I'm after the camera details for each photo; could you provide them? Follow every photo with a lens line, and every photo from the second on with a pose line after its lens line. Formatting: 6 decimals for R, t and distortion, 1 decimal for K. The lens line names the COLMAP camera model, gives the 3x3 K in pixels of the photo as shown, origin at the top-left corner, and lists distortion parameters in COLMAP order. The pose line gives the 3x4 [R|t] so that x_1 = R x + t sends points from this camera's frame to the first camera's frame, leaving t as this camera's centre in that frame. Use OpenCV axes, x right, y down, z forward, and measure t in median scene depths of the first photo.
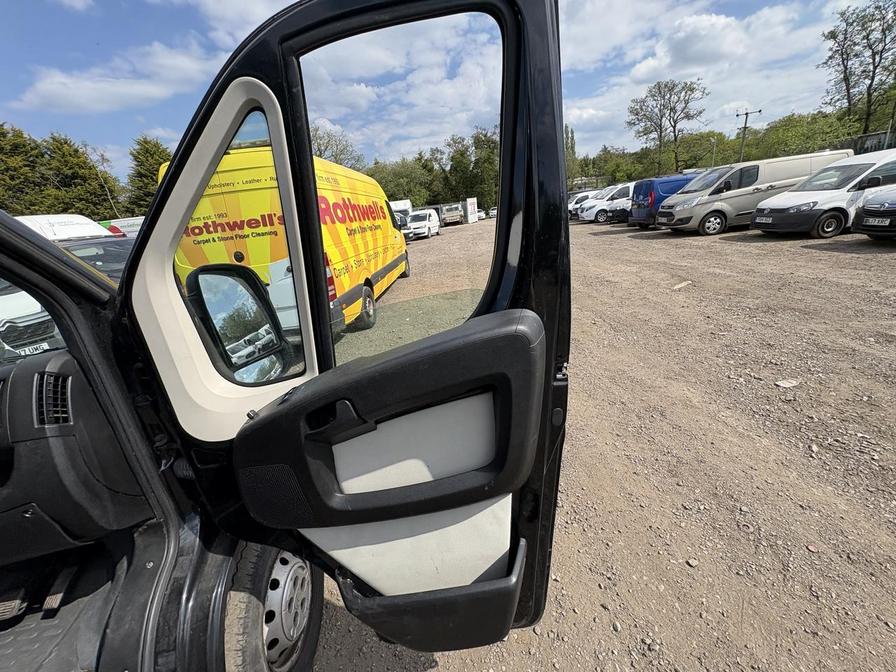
lens RADIAL K [[356.8, 0, 453.2], [0, 356.8, 335.9], [0, 0, 1]] dist [0.000392, -0.000238]
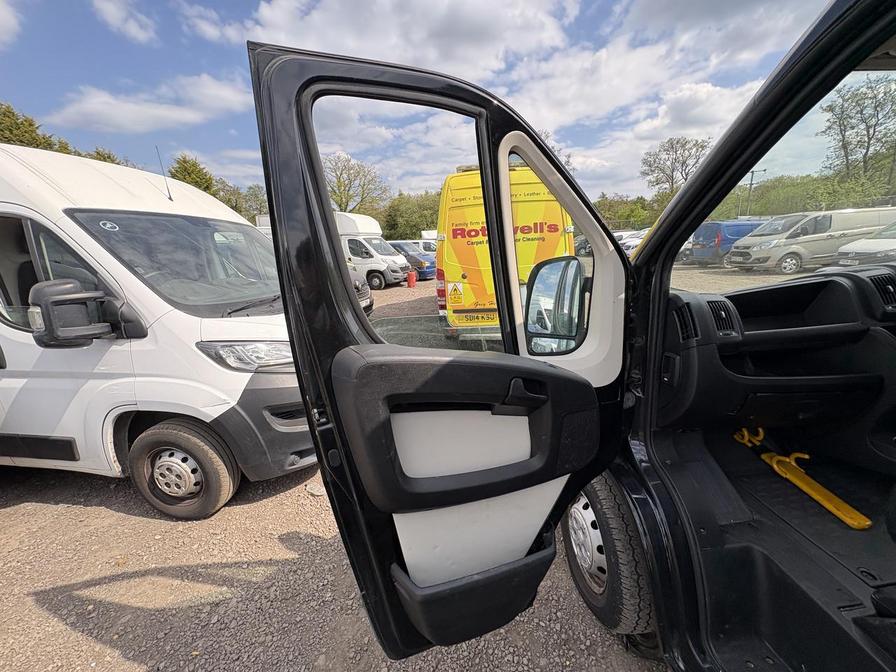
lens RADIAL K [[356.8, 0, 447.4], [0, 356.8, 333.9], [0, 0, 1]] dist [0.000392, -0.000238]
pose [[0.998341, 0.056063, 0.013158, -0.140223], [-0.054607, 0.994191, -0.092752, 0.023734], [-0.018282, 0.091879, 0.995602, -0.018033]]
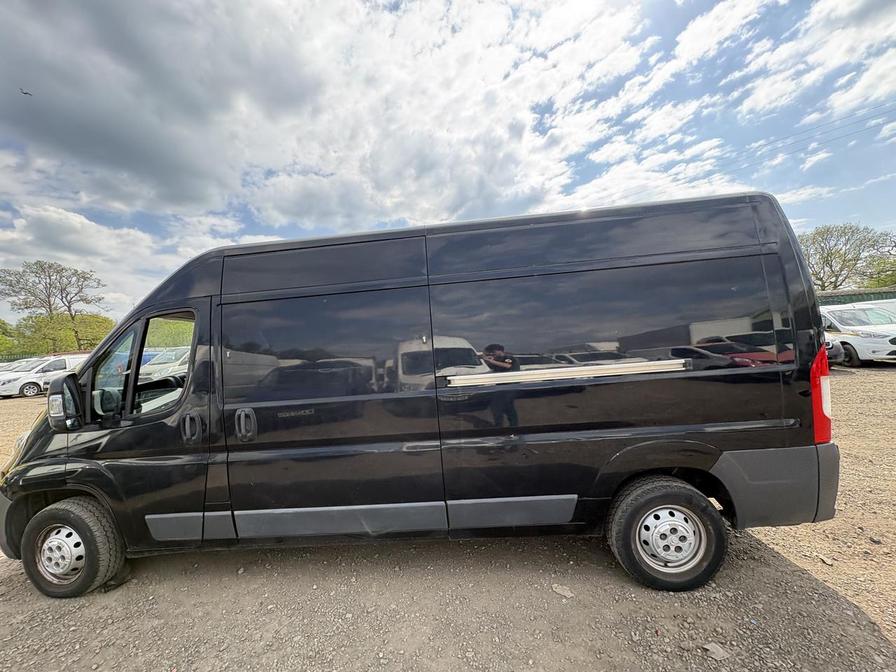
lens RADIAL K [[356.8, 0, 452.3], [0, 356.8, 326.6], [0, 0, 1]] dist [0.000392, -0.000238]
pose [[0.192258, 0.128358, 0.972914, -0.206665], [0.365230, 0.910830, -0.192340, 0.058899], [-0.910848, 0.392317, 0.128234, -0.101083]]
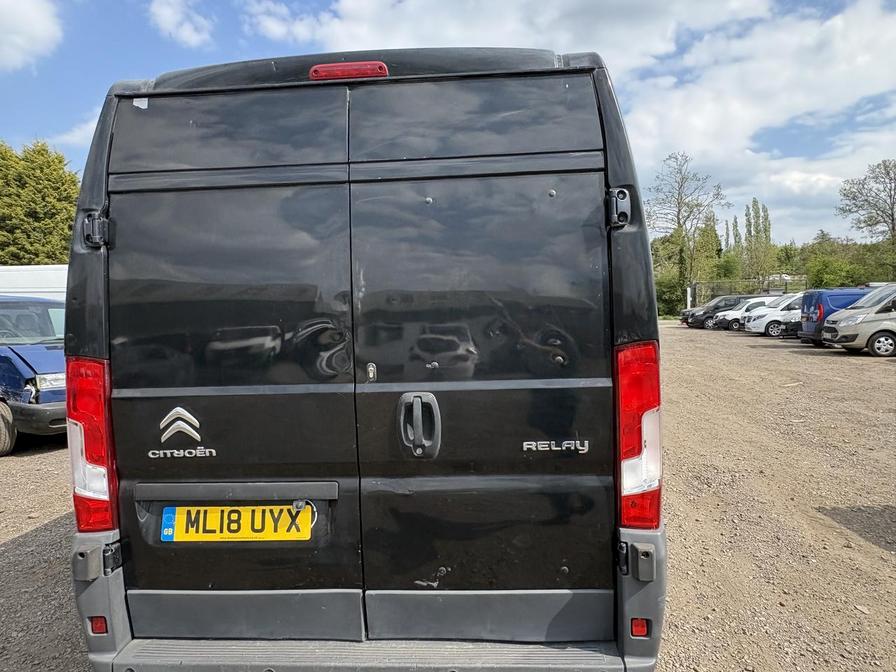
lens RADIAL K [[589.5, 0, 450.5], [0, 589.5, 325.0], [0, 0, 1]] dist [-0.011630, 0.006276]
pose [[0.976065, 0.092902, -0.196636, -0.012855], [-0.146388, 0.949322, -0.278132, 0.087352], [0.160832, 0.300260, 0.940200, -0.239444]]
